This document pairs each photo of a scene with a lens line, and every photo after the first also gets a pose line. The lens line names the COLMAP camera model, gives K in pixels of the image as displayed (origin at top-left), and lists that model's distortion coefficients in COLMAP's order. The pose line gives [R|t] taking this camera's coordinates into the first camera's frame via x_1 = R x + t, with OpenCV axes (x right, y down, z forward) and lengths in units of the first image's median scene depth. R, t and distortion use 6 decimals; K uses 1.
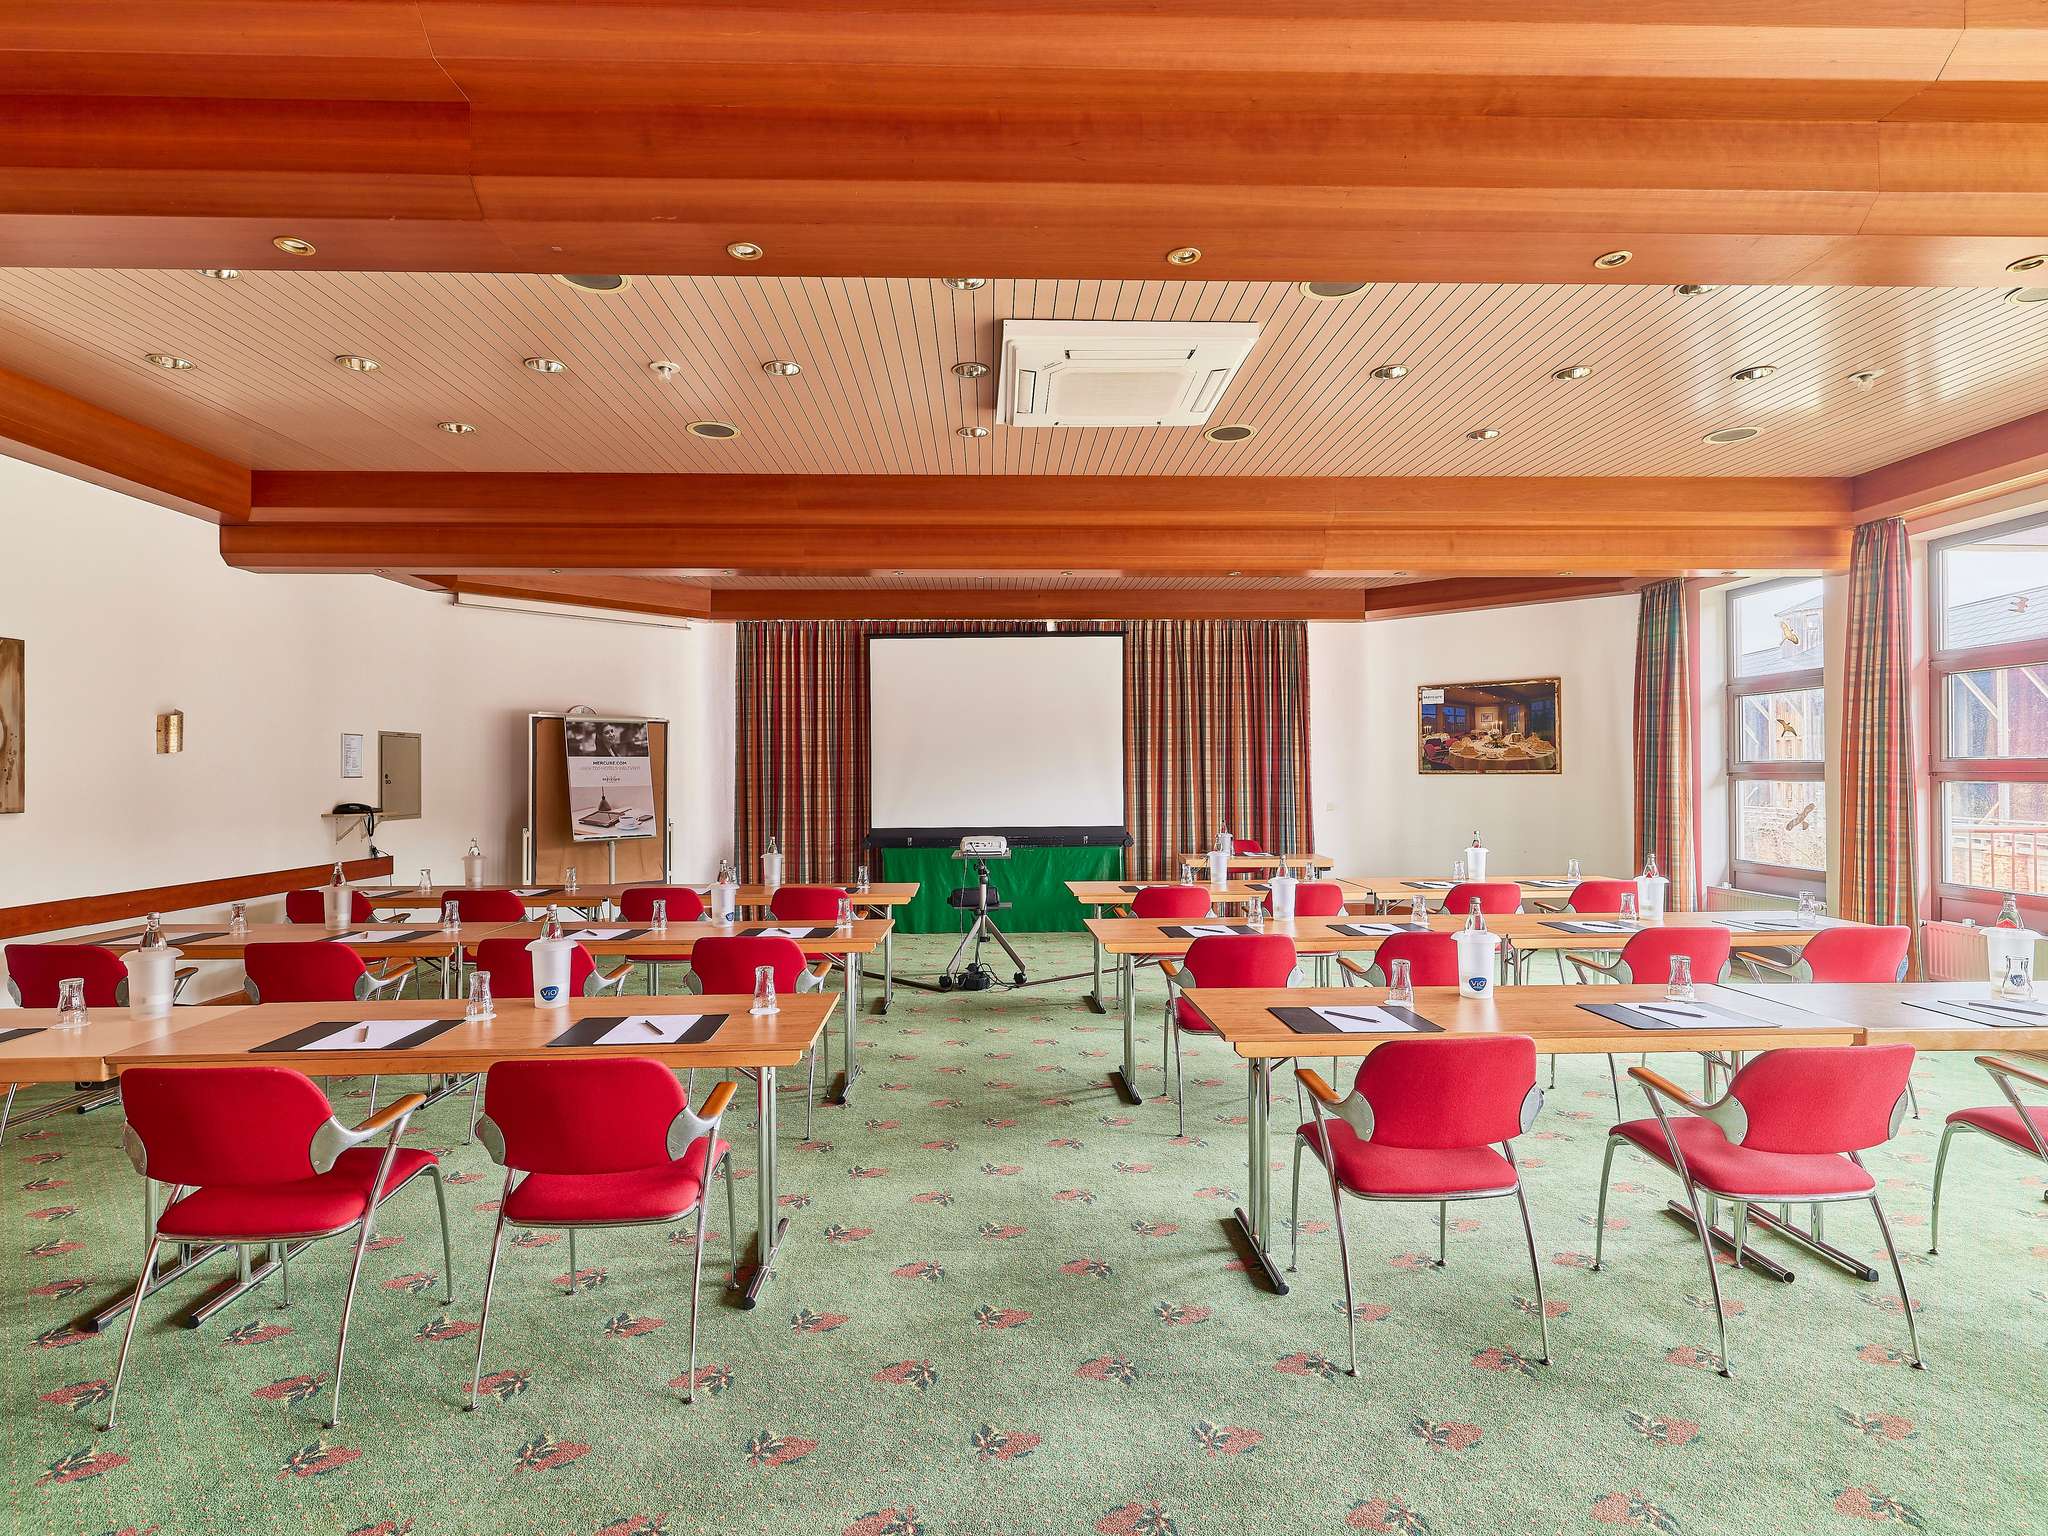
lens RADIAL K [[1026.3, 0, 1036.4], [0, 1026.3, 768.4], [0, 0, 1]] dist [0.004972, 0.000156]
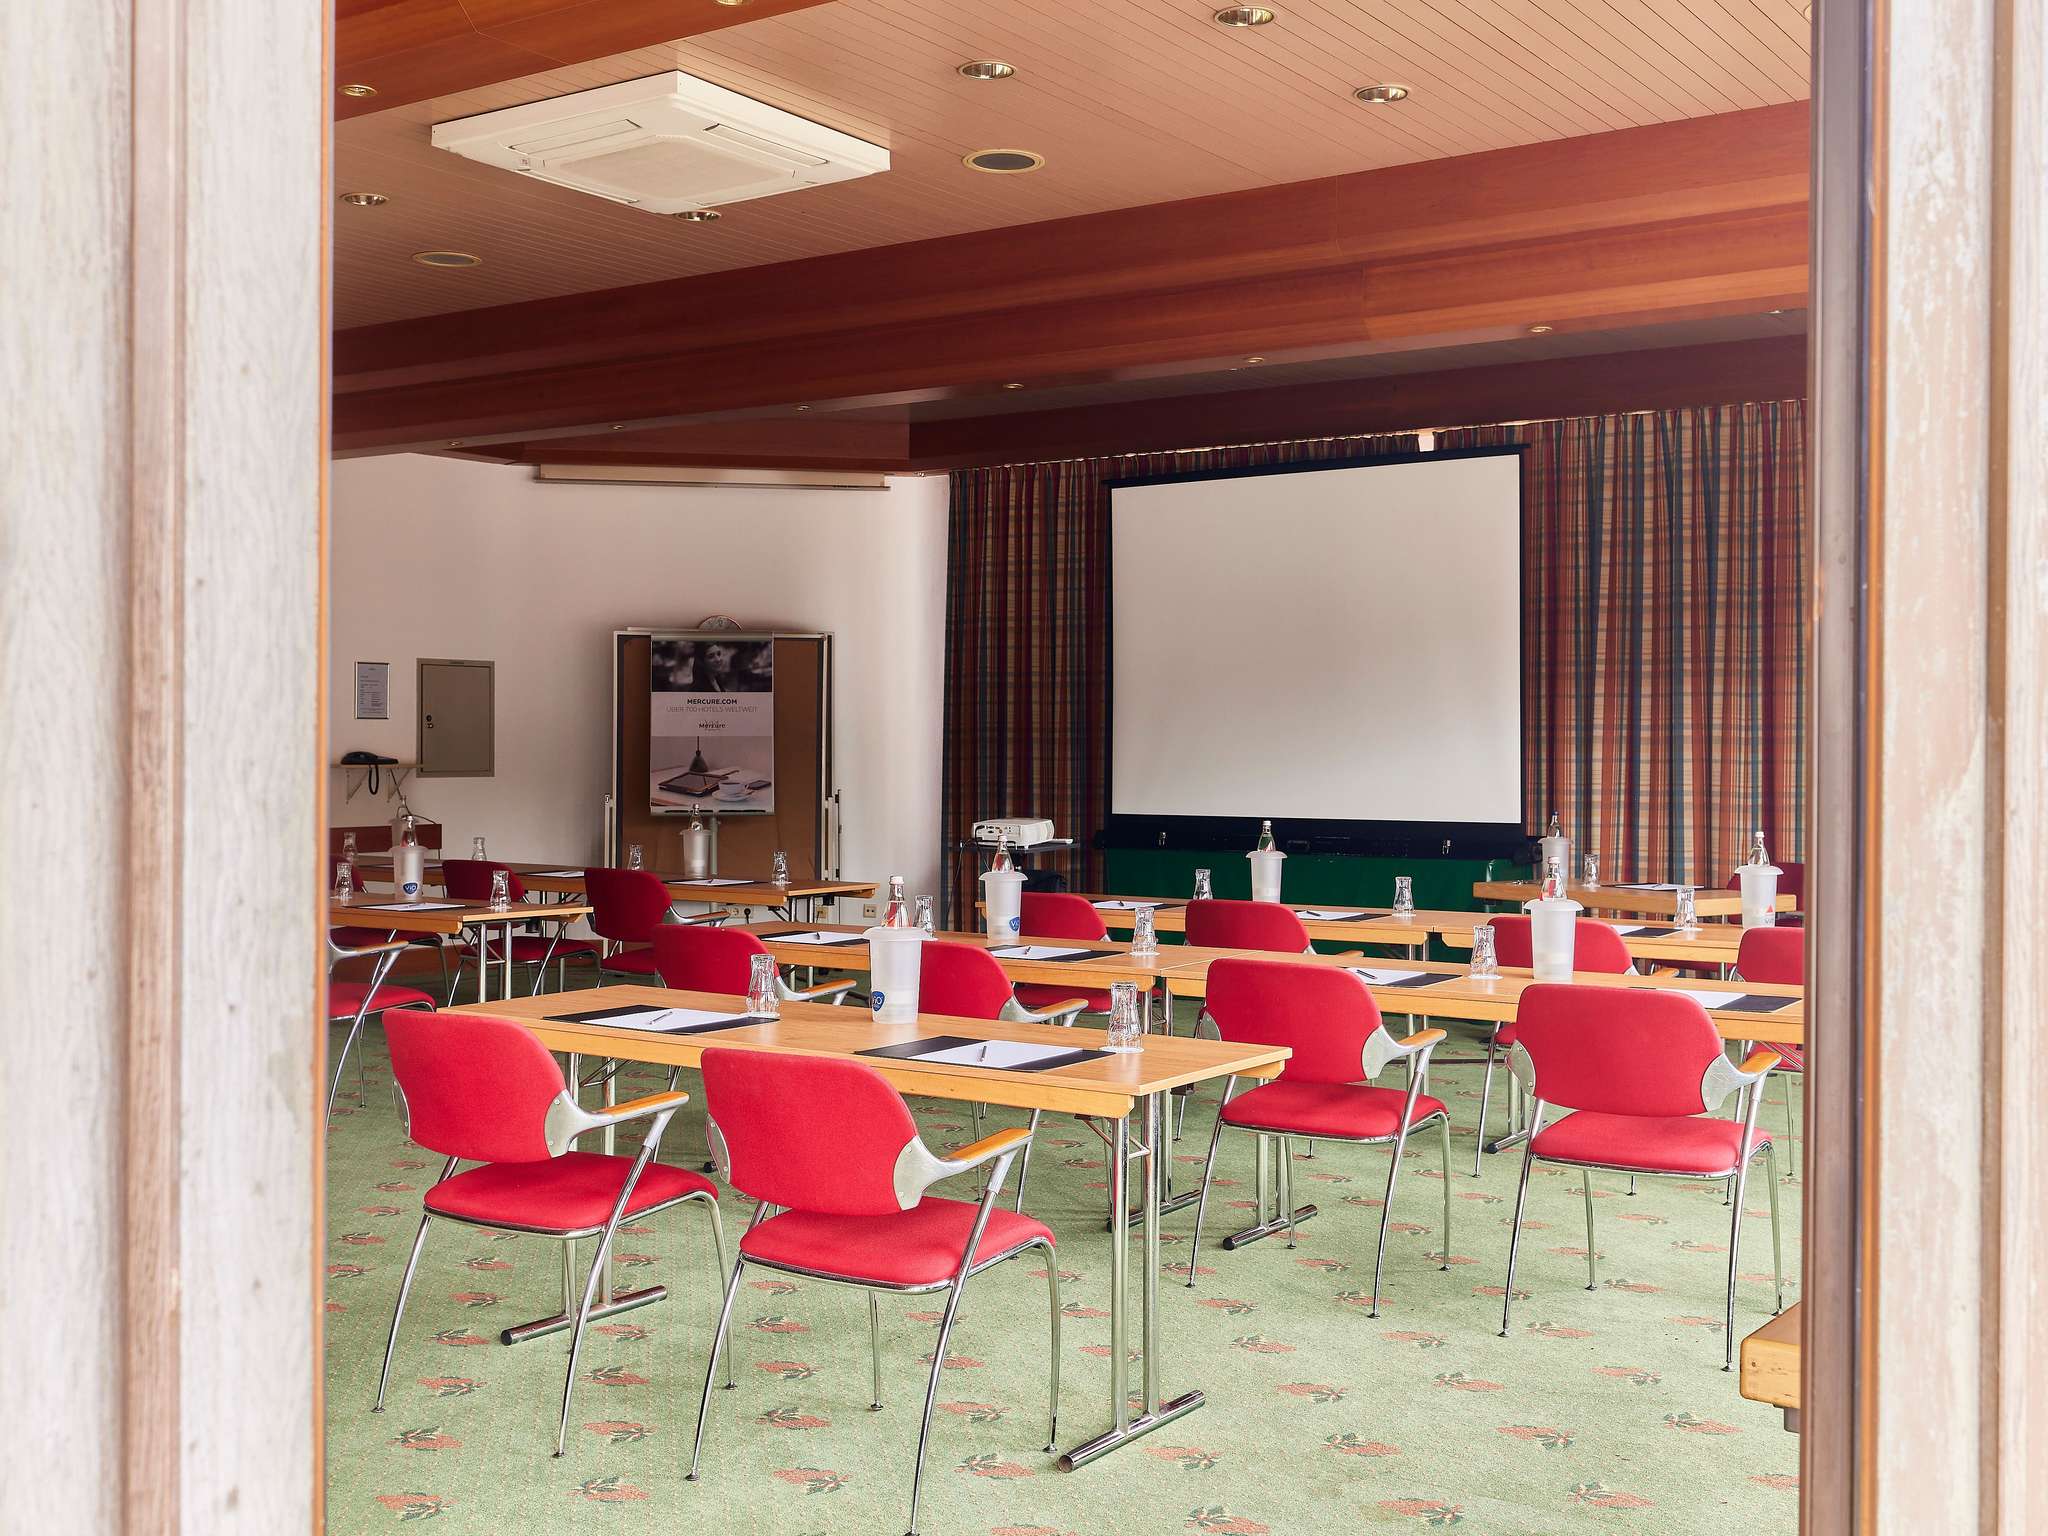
lens RADIAL K [[2301.0, 0, 1022.9], [0, 2301.0, 767.2], [0, 0, 1]] dist [-0.007878, 0.000000]
pose [[0.799962, 0.012468, -0.599921, 0.634786], [-0.007521, 0.999914, 0.010753, 0.019549], [0.600003, -0.004090, 0.799987, -0.076911]]
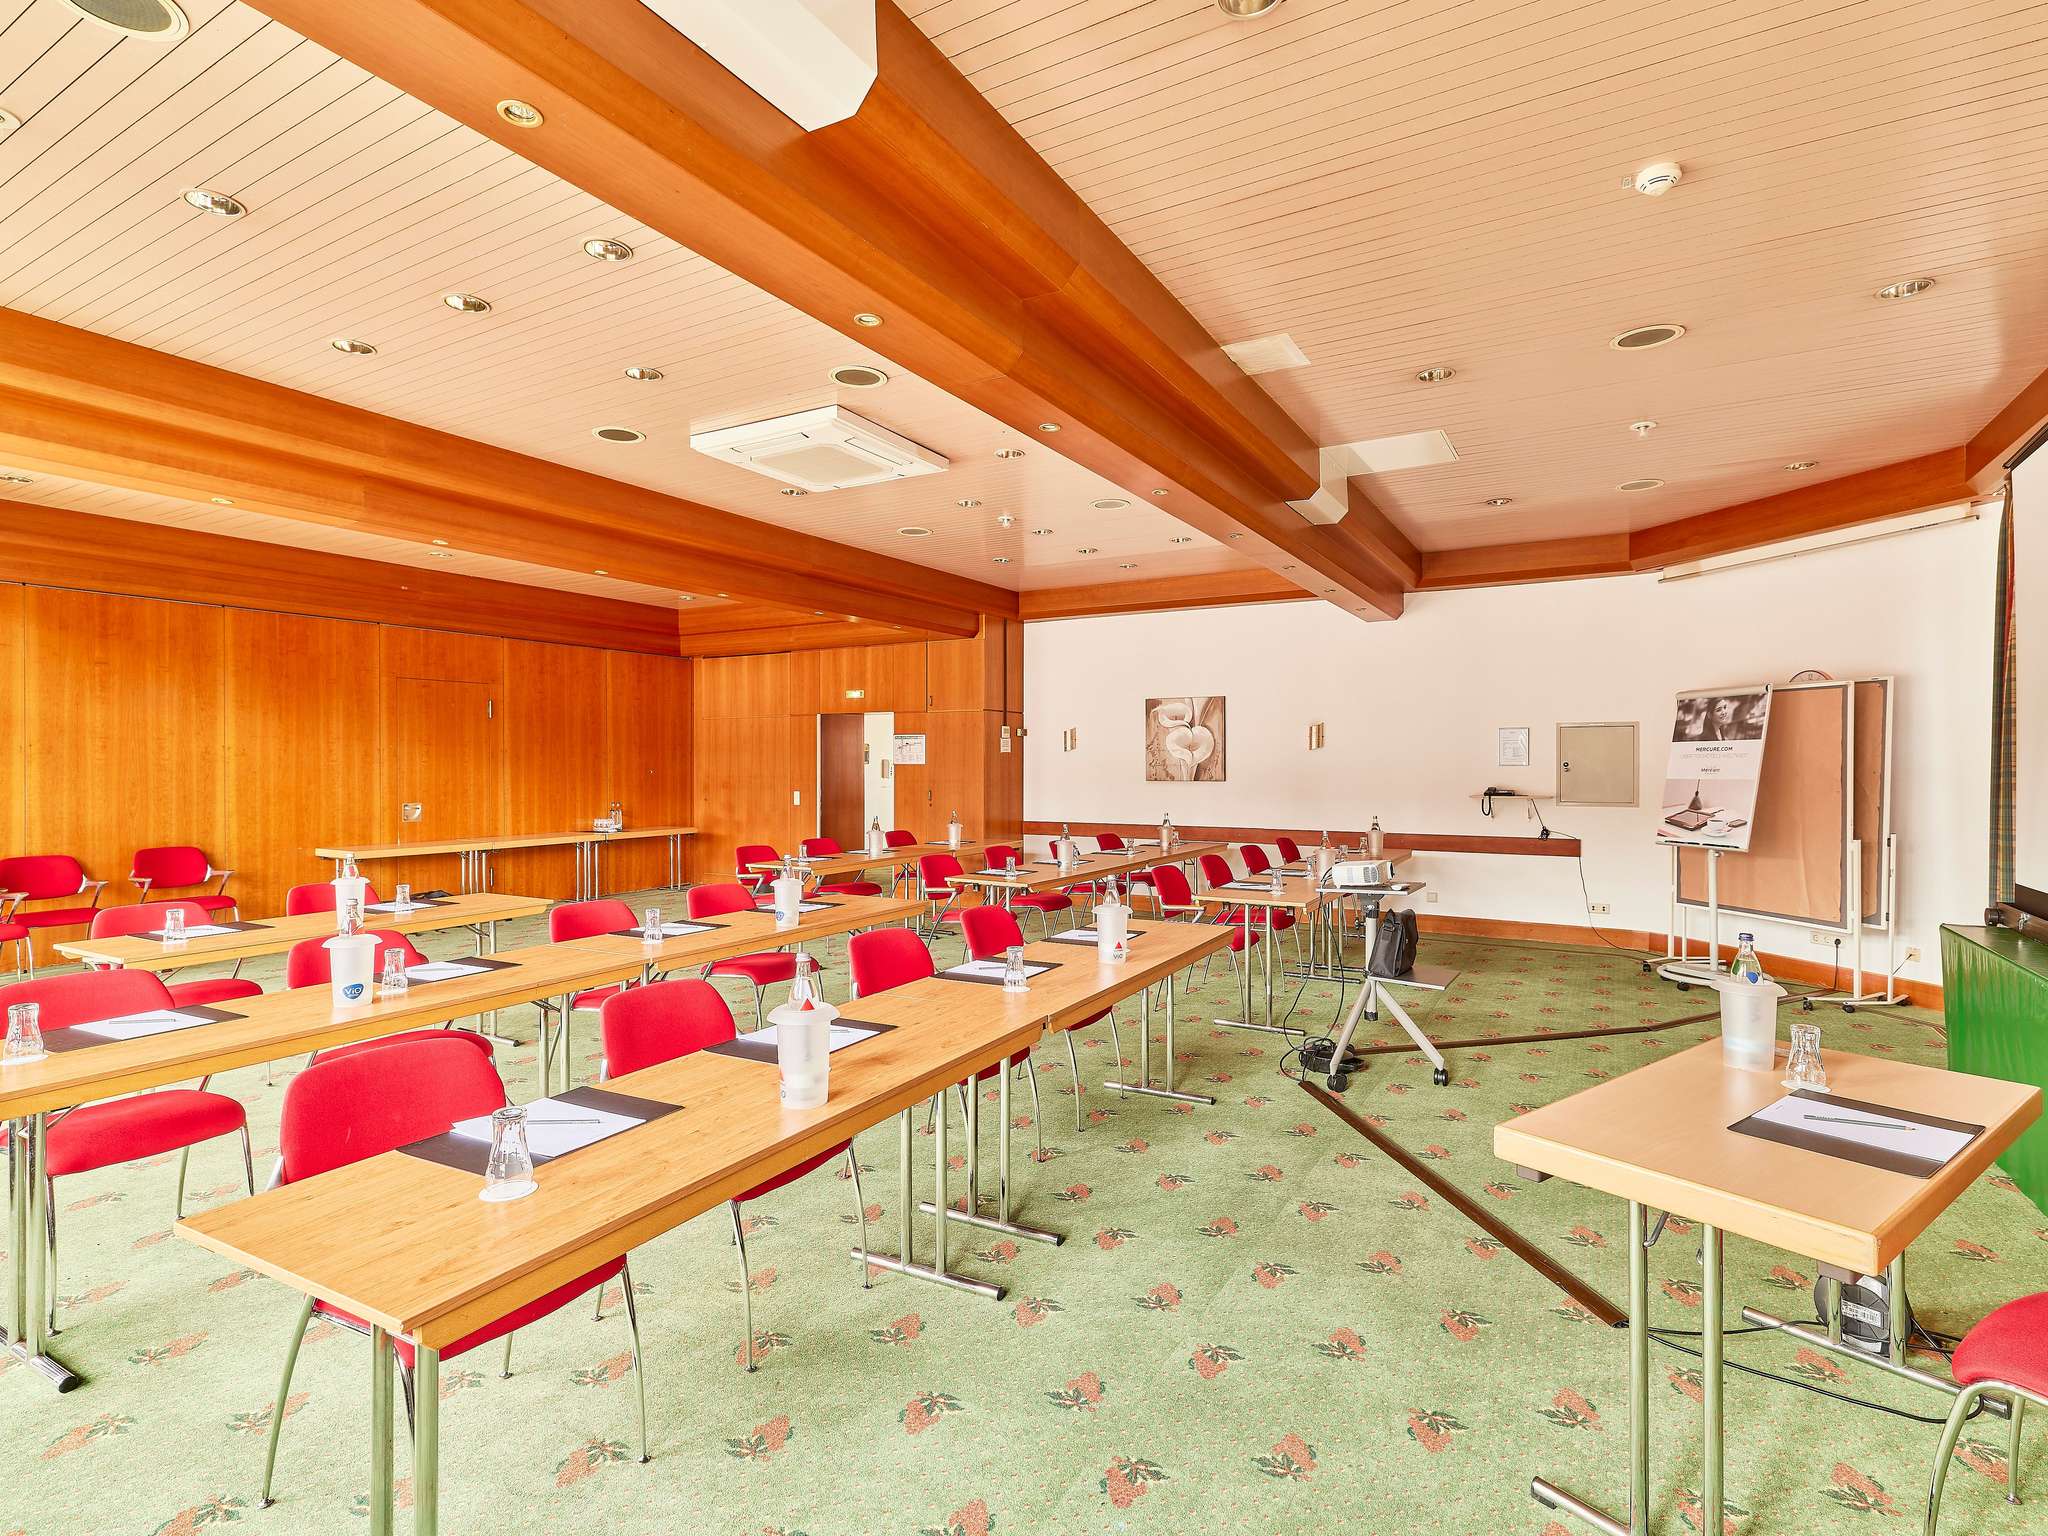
lens RADIAL K [[1026.3, 0, 1024.0], [0, 1026.3, 770.9], [0, 0, 1]] dist [0.004972, 0.000156]
pose [[-0.547765, 0.006288, -0.836609, 0.508586], [0.001795, 0.999978, 0.006340, 0.005317], [0.836631, 0.001971, -0.547764, 0.970895]]
